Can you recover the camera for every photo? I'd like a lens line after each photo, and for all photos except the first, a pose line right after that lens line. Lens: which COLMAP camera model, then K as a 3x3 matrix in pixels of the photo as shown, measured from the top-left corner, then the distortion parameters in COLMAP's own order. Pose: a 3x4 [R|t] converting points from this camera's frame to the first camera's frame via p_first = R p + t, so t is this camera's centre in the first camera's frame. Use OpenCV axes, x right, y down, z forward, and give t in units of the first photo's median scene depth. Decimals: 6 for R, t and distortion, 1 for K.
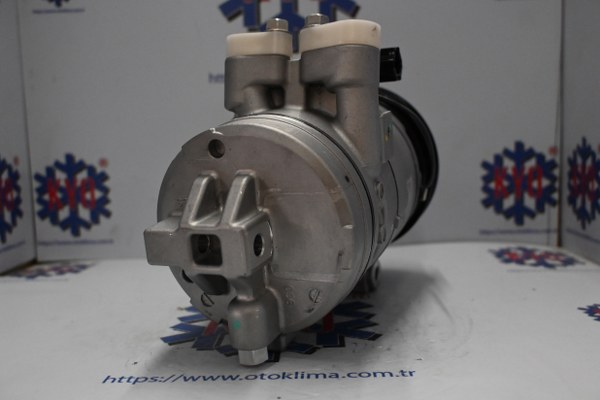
lens RADIAL K [[612.5, 0, 300.0], [0, 612.5, 200.0], [0, 0, 1]] dist [0.011472, -0.049805]
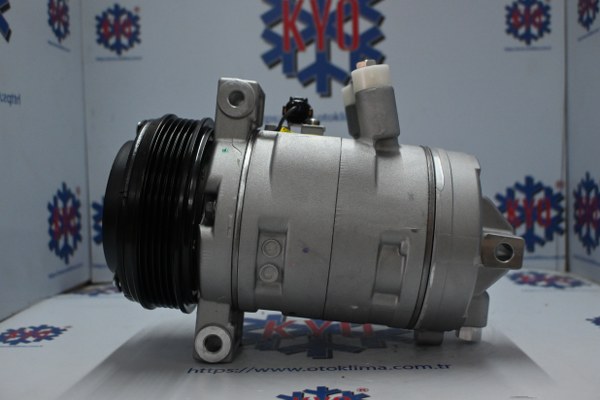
lens RADIAL K [[612.5, 0, 300.0], [0, 612.5, 200.0], [0, 0, 1]] dist [0.011472, -0.049805]
pose [[0.999974, 0.005940, -0.004111, -0.054562], [-0.006183, 0.998056, -0.062019, 0.019576], [0.003735, 0.062043, 0.998067, -0.111770]]
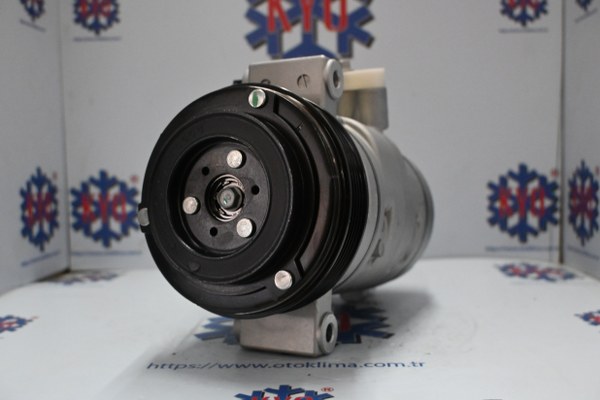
lens RADIAL K [[615.3, 0, 300.0], [0, 615.3, 200.0], [0, 0, 1]] dist [-0.006019, -0.004622]
pose [[0.999818, 0.013166, -0.013780, -0.015668], [-0.013719, 0.999074, -0.040791, 0.016692], [0.013230, 0.040973, 0.999073, -0.075576]]
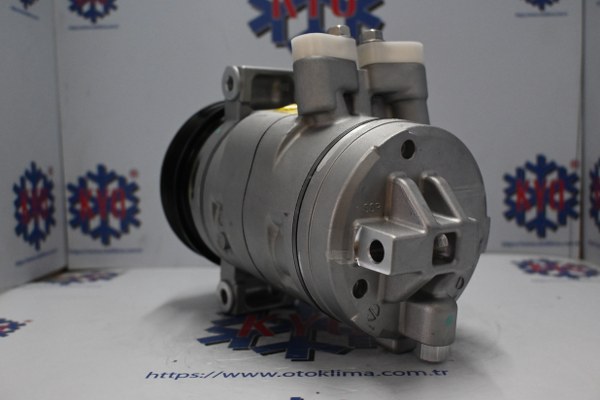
lens RADIAL K [[612.5, 0, 300.0], [0, 612.5, 200.0], [0, 0, 1]] dist [0.011472, -0.049805]
pose [[0.999798, 0.006726, -0.018935, -0.023337], [-0.007337, 0.999450, -0.032353, 0.015325], [0.018707, 0.032486, 0.999297, -0.022867]]
